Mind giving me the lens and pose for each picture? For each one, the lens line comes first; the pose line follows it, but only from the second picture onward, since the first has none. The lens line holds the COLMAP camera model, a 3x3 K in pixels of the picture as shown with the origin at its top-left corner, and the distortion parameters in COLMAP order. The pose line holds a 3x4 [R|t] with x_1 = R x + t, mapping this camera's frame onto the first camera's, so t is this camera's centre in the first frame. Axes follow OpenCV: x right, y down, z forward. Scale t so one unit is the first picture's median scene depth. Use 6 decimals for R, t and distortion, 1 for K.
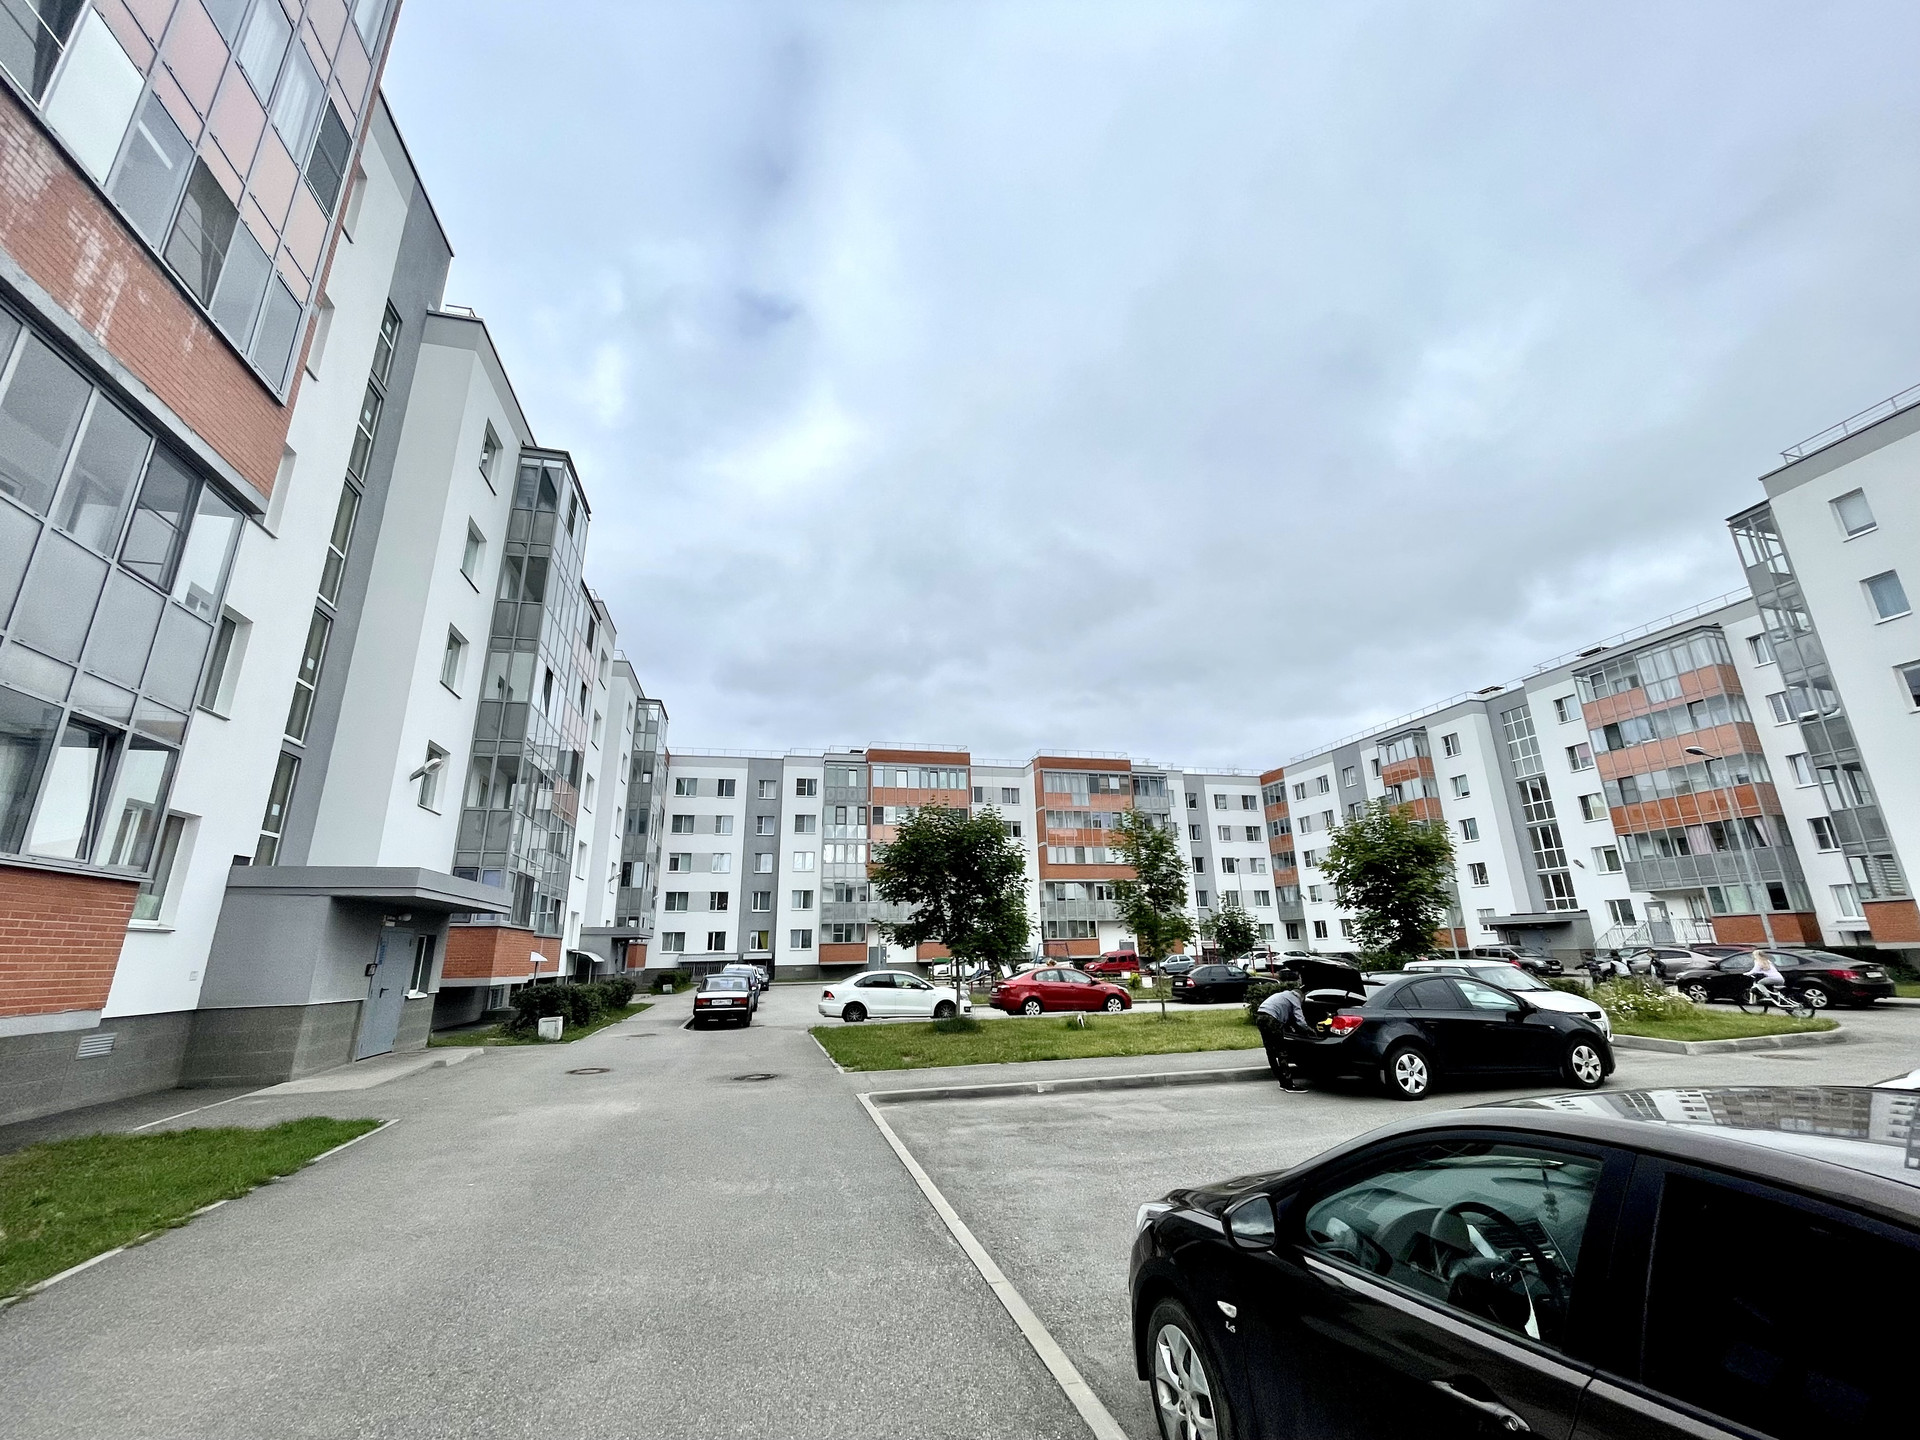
lens RADIAL K [[761.1, 0, 960.0], [0, 761.1, 720.0], [0, 0, 1]] dist [-0.021338, 0.006187]
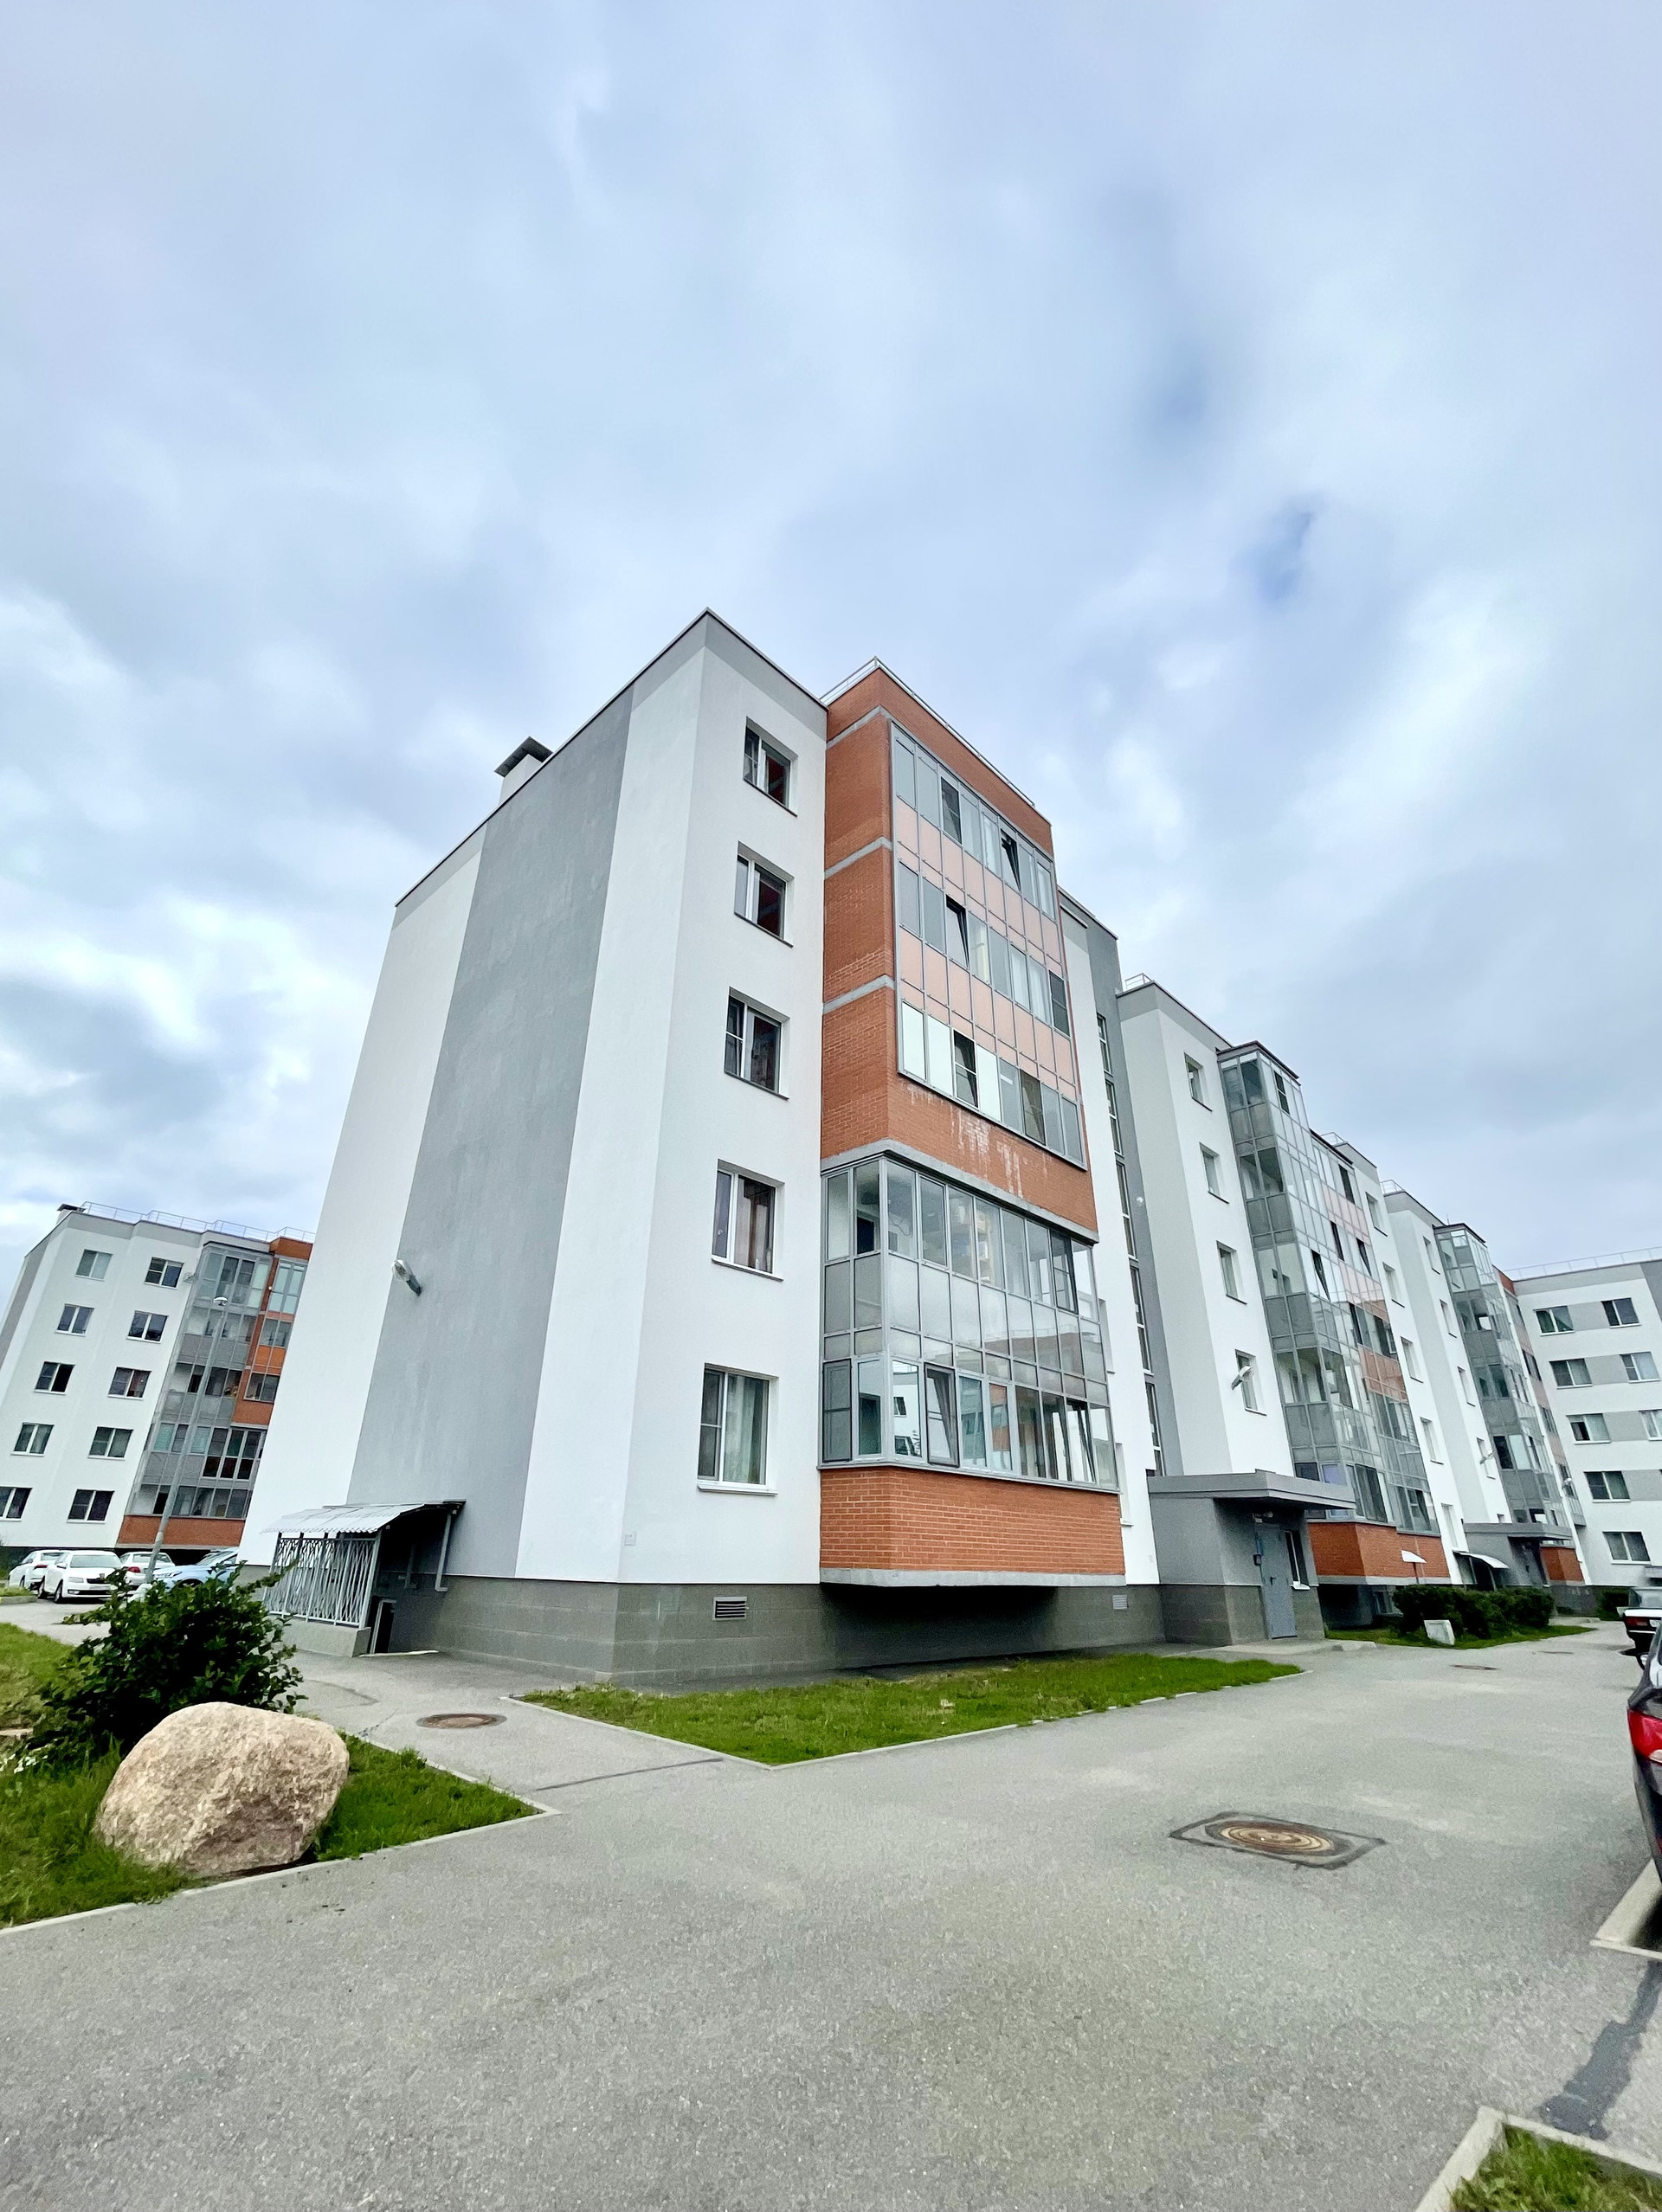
lens RADIAL K [[966.3, 0, 831.0], [0, 966.3, 1106.0], [0, 0, 1]] dist [0.003584, 0.000760]
pose [[0.527018, -0.335768, -0.780712, 0.195591], [0.223332, 0.941073, -0.253976, -0.070133], [0.819985, -0.040508, 0.570950, -0.261650]]
